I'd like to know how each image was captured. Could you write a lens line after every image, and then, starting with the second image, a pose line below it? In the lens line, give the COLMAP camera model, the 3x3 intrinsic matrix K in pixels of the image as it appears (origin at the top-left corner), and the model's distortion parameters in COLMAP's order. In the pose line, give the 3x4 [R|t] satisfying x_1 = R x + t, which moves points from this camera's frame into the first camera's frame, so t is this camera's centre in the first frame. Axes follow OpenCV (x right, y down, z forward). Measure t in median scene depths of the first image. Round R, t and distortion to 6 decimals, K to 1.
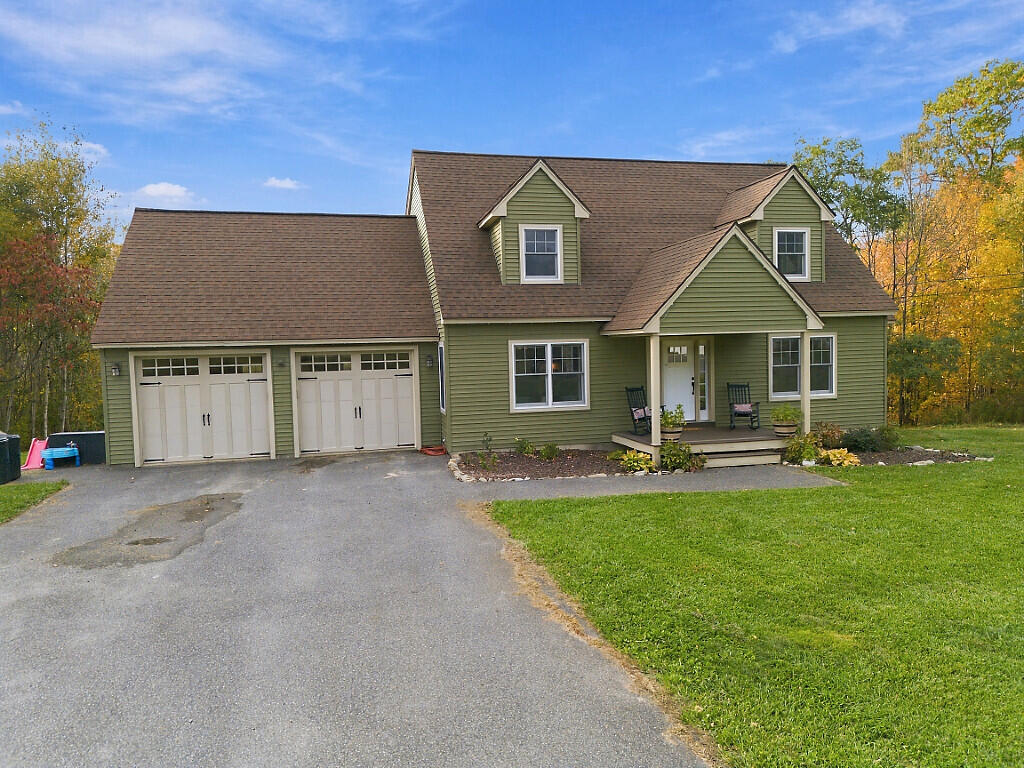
lens RADIAL K [[709.3, 0, 521.0], [0, 709.3, 384.3], [0, 0, 1]] dist [0.047302, -0.027024]
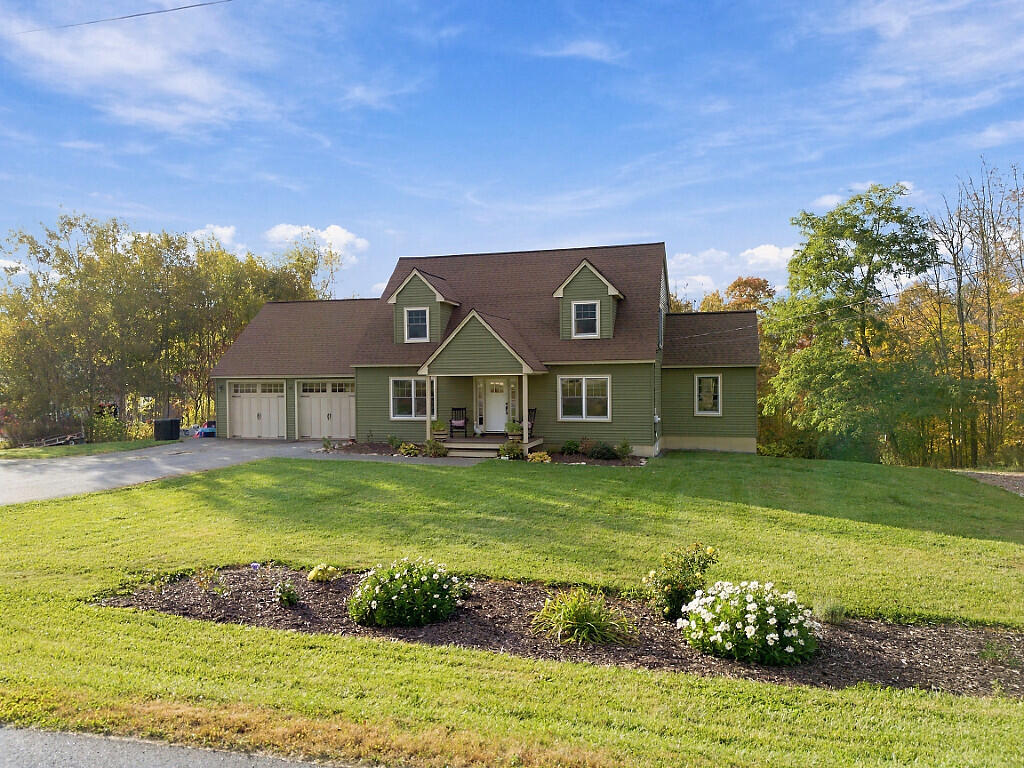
lens RADIAL K [[709.3, 0, 519.4], [0, 709.3, 388.9], [0, 0, 1]] dist [0.047302, -0.027024]
pose [[0.870748, 0.021653, -0.491252, 1.047557], [-0.049155, 0.997859, -0.043145, 0.023771], [0.489266, 0.061716, 0.869948, -0.300554]]
